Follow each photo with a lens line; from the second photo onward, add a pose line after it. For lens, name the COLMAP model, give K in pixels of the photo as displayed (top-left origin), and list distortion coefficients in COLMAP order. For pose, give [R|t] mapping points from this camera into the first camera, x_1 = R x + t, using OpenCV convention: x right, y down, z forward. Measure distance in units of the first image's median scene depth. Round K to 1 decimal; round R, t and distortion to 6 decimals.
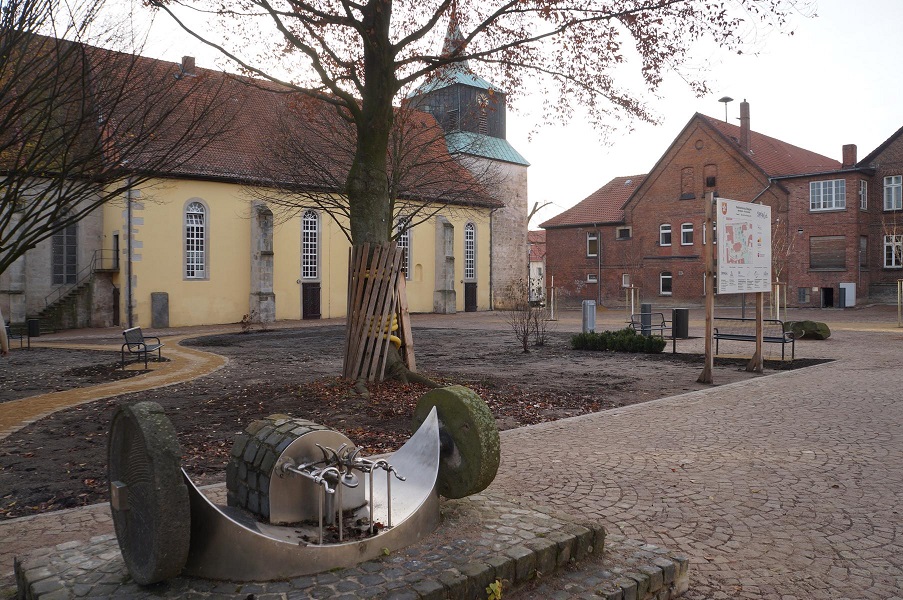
lens RADIAL K [[697.6, 0, 452.9], [0, 697.6, 296.0], [0, 0, 1]] dist [-0.037816, 0.000599]
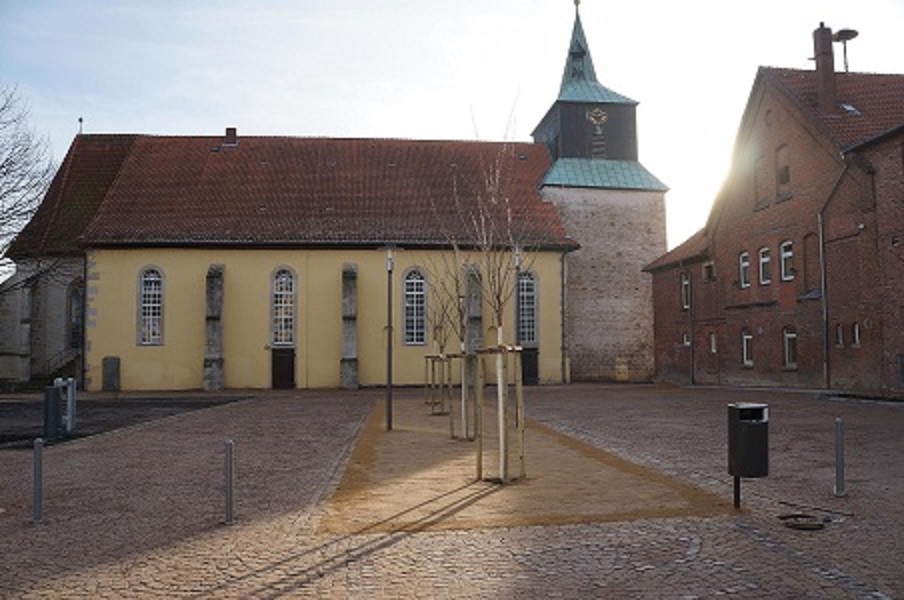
lens RADIAL K [[698.4, 0, 452.0], [0, 698.4, 304.3], [0, 0, 1]] dist [-0.037816, 0.000599]
pose [[0.800473, -0.040793, -0.597979, 0.508072], [-0.010431, 0.996582, -0.081949, -0.003655], [0.599278, 0.071836, 0.797311, 0.380251]]
